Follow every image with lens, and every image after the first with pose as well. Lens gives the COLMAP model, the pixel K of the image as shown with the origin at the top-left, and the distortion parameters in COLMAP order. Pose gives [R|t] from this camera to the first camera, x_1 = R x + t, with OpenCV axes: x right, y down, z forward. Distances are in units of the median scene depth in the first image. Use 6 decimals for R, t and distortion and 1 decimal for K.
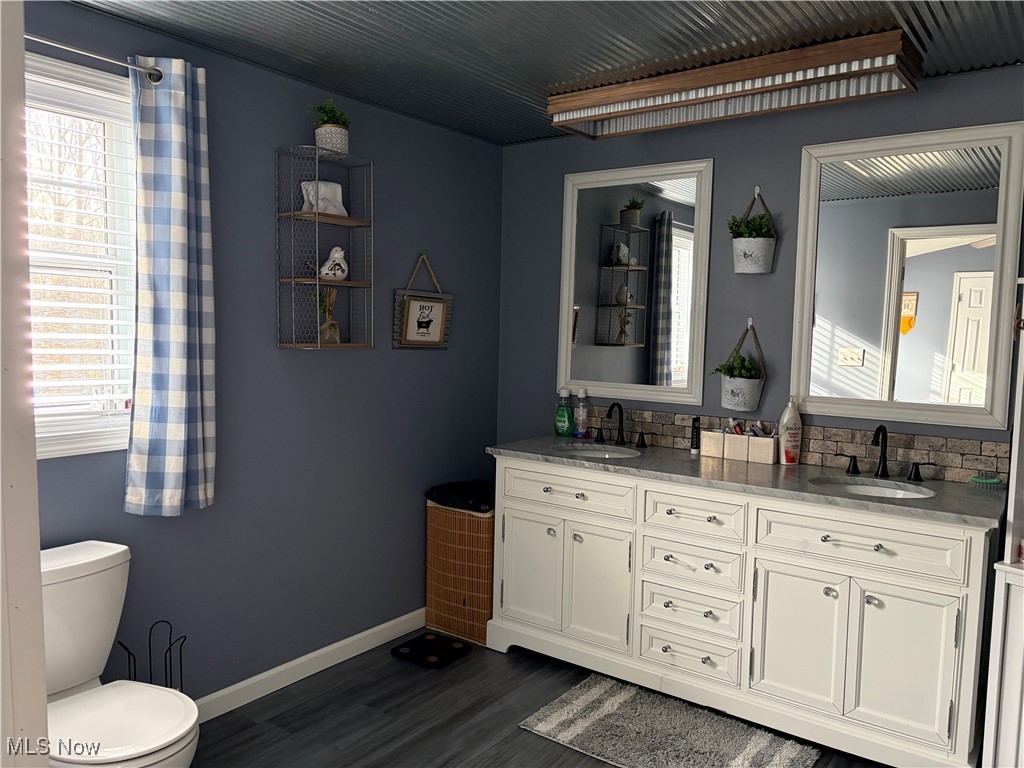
lens RADIAL K [[767.6, 0, 512.0], [0, 767.6, 384.0], [0, 0, 1]] dist [0.052881, -0.070058]
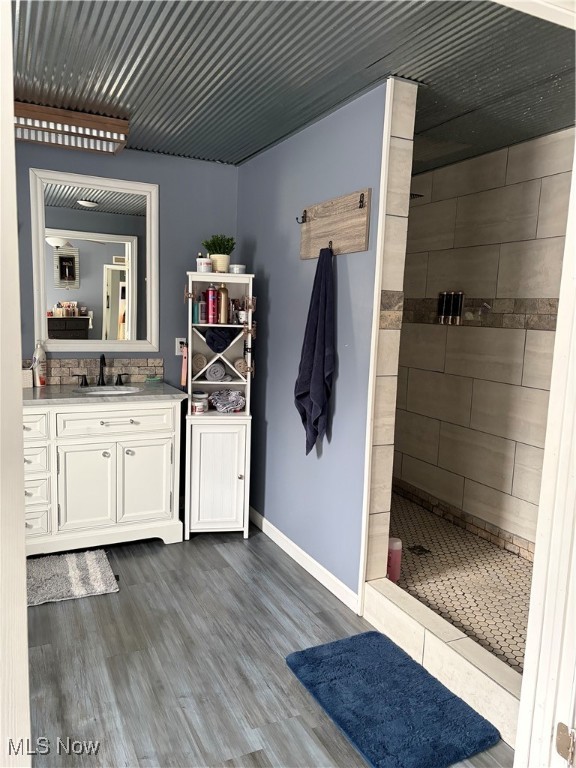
lens RADIAL K [[569.9, 0, 288.0], [0, 569.9, 384.0], [0, 0, 1]] dist [-0.006001, -0.006914]
pose [[0.455559, -0.114854, 0.882766, -0.400990], [0.043905, 0.993334, 0.106583, 0.003716], [-0.889122, -0.009797, 0.457564, 0.075632]]
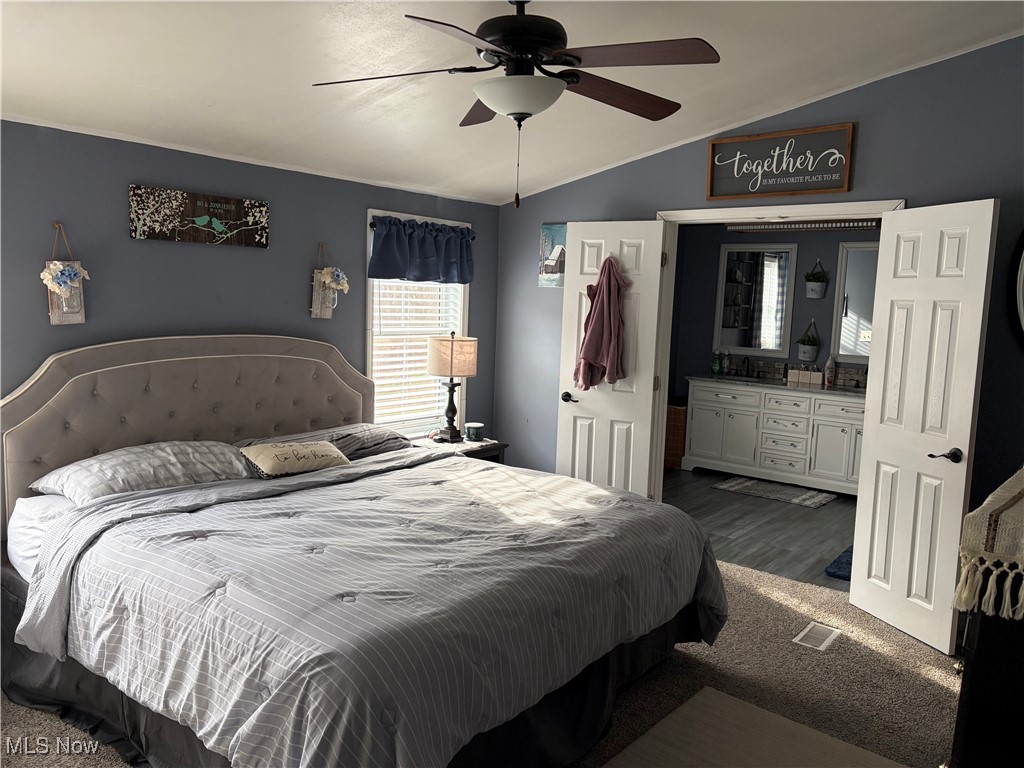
lens RADIAL K [[767.6, 0, 512.0], [0, 767.6, 384.0], [0, 0, 1]] dist [0.052881, -0.070058]
pose [[0.998576, 0.019082, -0.049817, -0.456016], [-0.017186, 0.999122, 0.038213, 0.033396], [0.050502, -0.037303, 0.998027, -1.307538]]
